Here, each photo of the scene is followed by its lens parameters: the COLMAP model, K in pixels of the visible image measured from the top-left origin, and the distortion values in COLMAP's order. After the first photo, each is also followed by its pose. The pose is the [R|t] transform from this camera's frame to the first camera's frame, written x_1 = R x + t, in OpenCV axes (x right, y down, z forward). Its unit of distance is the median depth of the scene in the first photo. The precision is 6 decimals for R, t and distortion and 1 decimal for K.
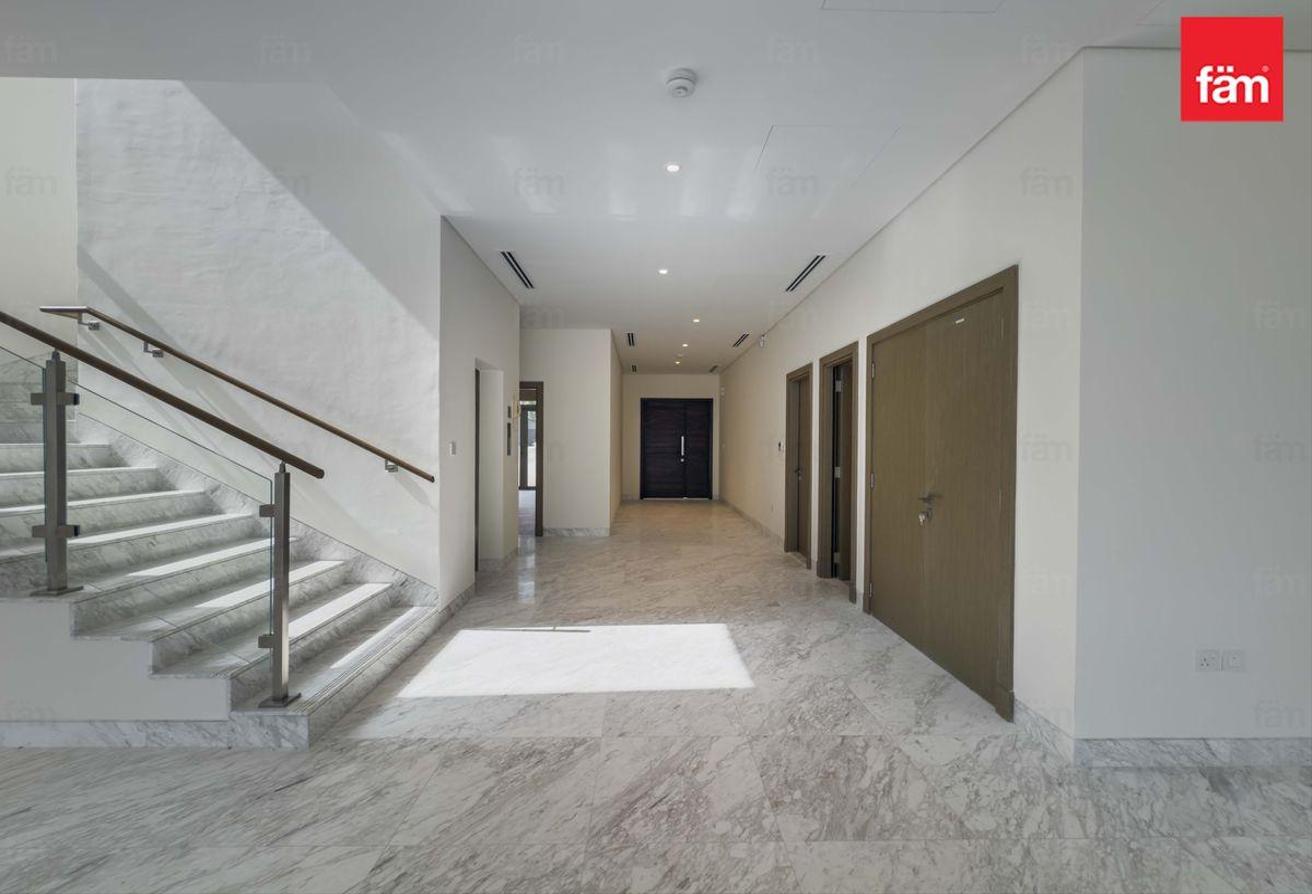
lens RADIAL K [[535.3, 0, 656.7], [0, 535.3, 445.7], [0, 0, 1]] dist [-0.000405, -0.000346]
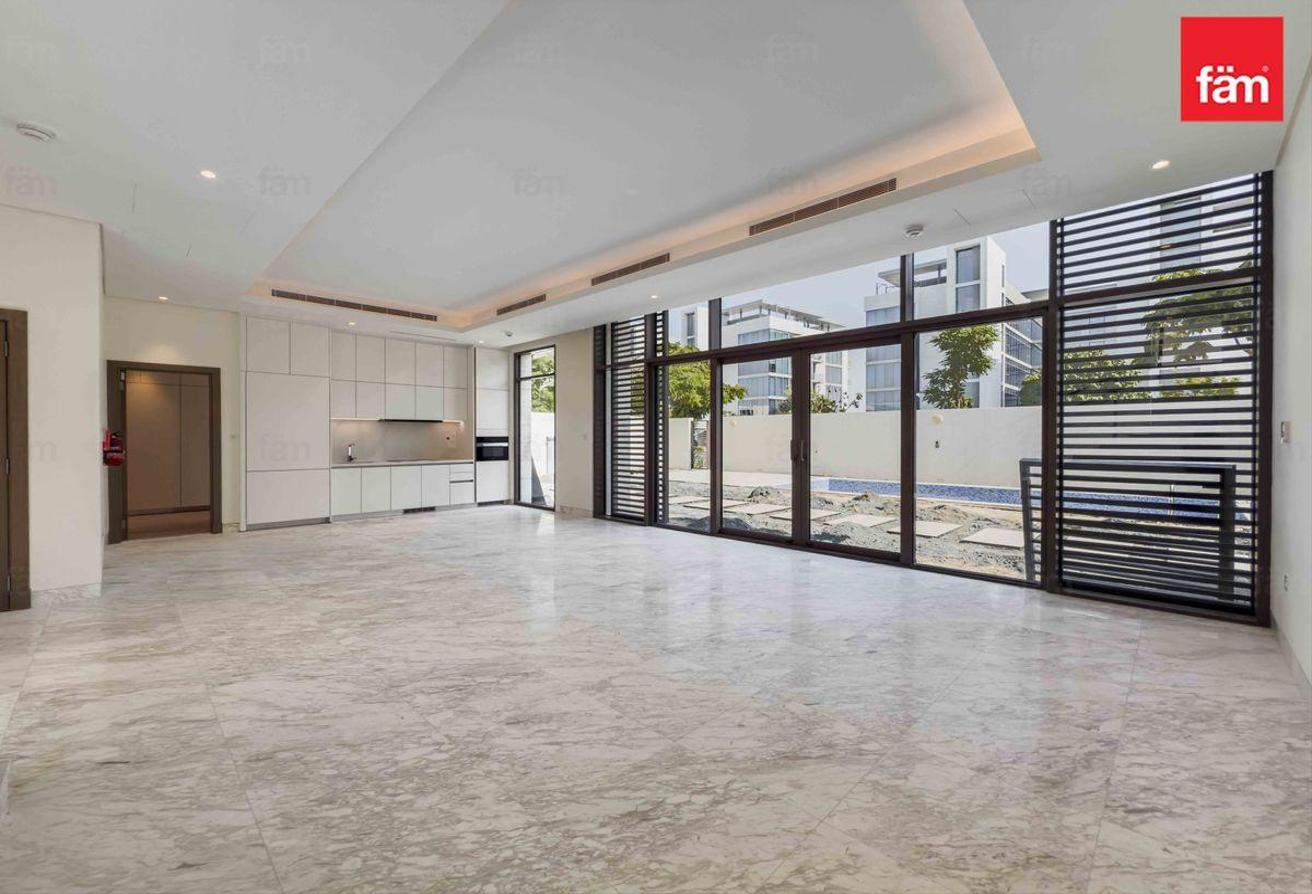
lens RADIAL K [[535.3, 0, 653.5], [0, 535.3, 453.2], [0, 0, 1]] dist [-0.000405, -0.000346]
pose [[-0.692670, -0.026789, 0.720757, -1.756243], [-0.008158, 0.999537, 0.029311, 0.015974], [-0.721208, 0.014423, -0.692568, 0.808202]]
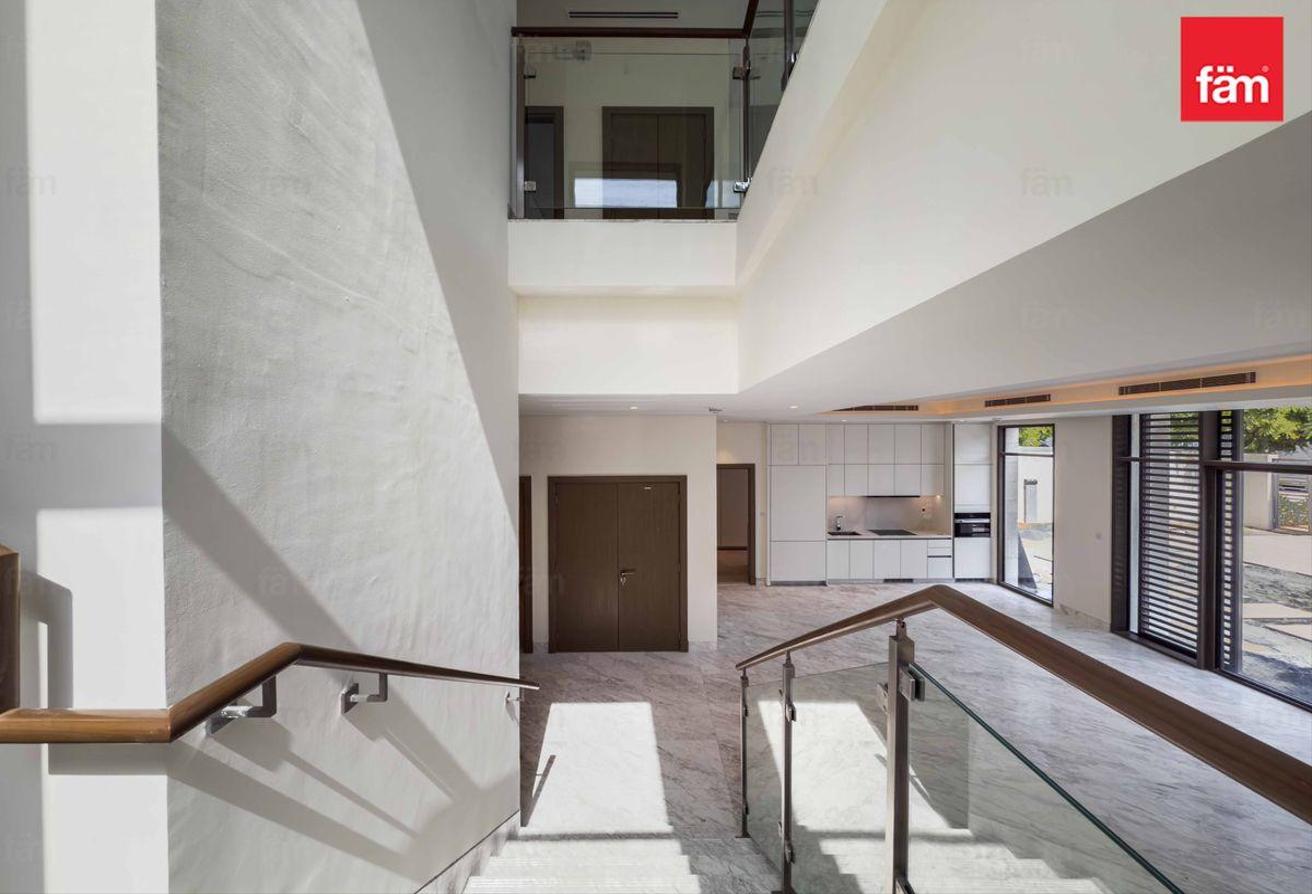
lens RADIAL K [[535.3, 0, 649.8], [0, 535.3, 444.5], [0, 0, 1]] dist [-0.000405, -0.000346]
pose [[0.021542, -0.016685, 0.999629, -2.011561], [0.006516, 0.999842, 0.016548, -0.556945], [-0.999747, 0.006157, 0.021648, 1.182609]]
